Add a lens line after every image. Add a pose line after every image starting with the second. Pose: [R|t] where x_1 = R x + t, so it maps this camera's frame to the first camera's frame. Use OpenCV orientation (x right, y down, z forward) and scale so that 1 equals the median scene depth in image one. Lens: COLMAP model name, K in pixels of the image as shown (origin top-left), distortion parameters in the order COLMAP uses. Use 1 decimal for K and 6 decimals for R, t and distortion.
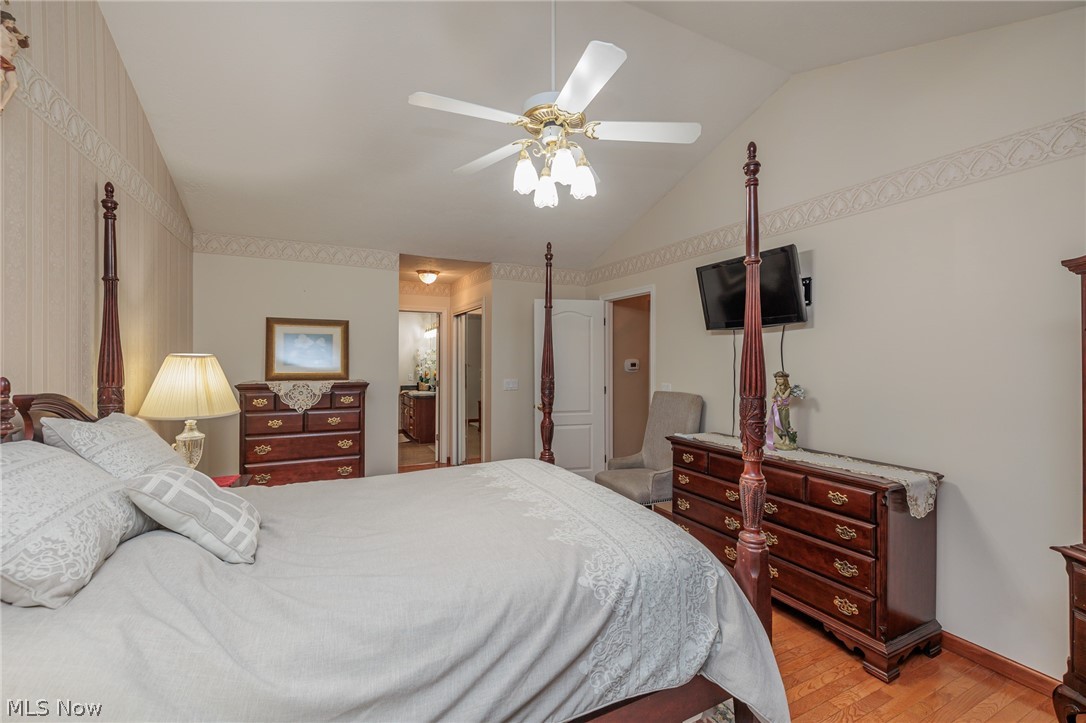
lens RADIAL K [[454.0, 0, 541.1], [0, 454.0, 362.1], [0, 0, 1]] dist [-0.001213, -0.000330]
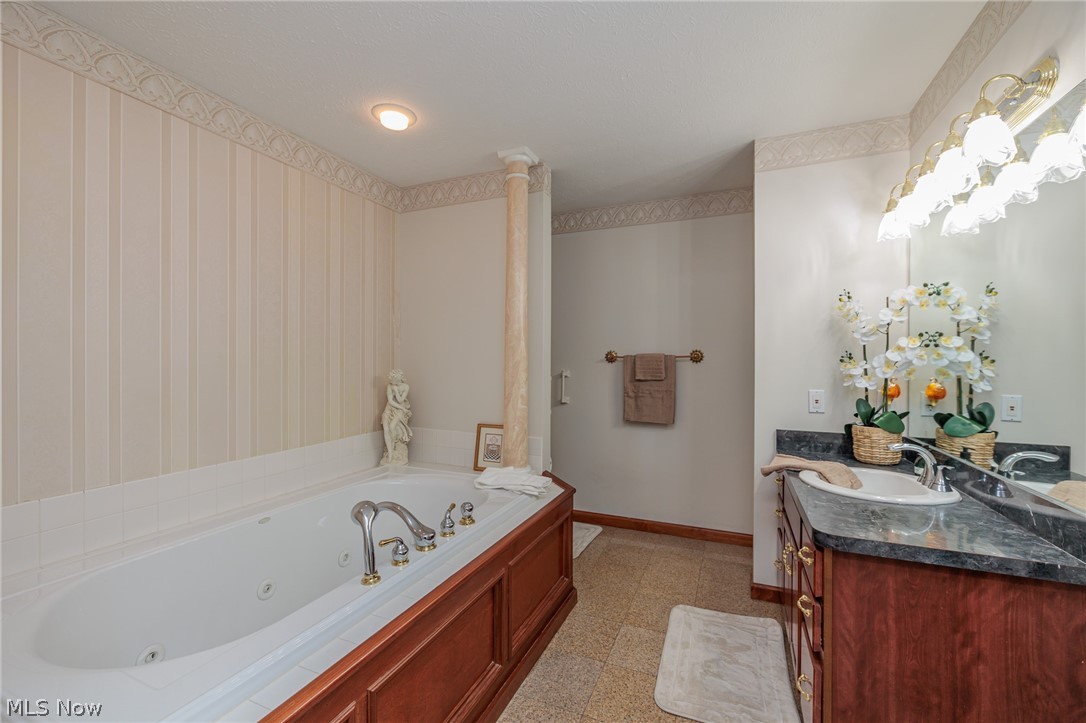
lens RADIAL K [[454.0, 0, 545.7], [0, 454.0, 362.9], [0, 0, 1]] dist [-0.001213, -0.000330]
pose [[0.651011, -0.002087, -0.759066, -0.191528], [0.000651, 0.999997, -0.002191, 0.011383], [0.759068, 0.000933, 0.651011, 0.714938]]
